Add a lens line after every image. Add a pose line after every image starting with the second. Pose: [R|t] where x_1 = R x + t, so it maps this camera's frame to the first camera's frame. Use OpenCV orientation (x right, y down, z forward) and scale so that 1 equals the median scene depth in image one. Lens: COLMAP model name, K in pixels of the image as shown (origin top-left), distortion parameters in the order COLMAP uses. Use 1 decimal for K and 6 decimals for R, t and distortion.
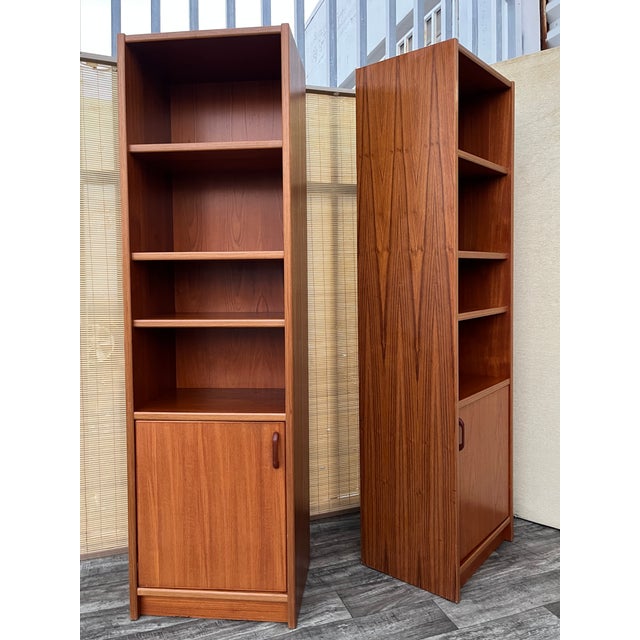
lens RADIAL K [[552.4, 0, 334.3], [0, 552.4, 296.8], [0, 0, 1]] dist [-0.004715, -0.003567]
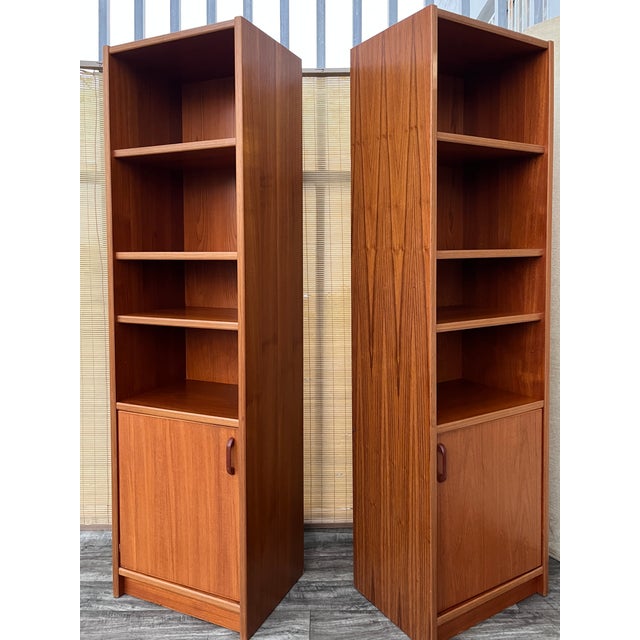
lens RADIAL K [[568.9, 0, 319.3], [0, 568.9, 276.8], [0, 0, 1]] dist [0.000507, -0.004516]
pose [[0.938569, 0.021797, -0.344403, 0.356302], [-0.018274, 0.999742, 0.013474, -0.051704], [0.344608, -0.006353, 0.938725, 0.104802]]
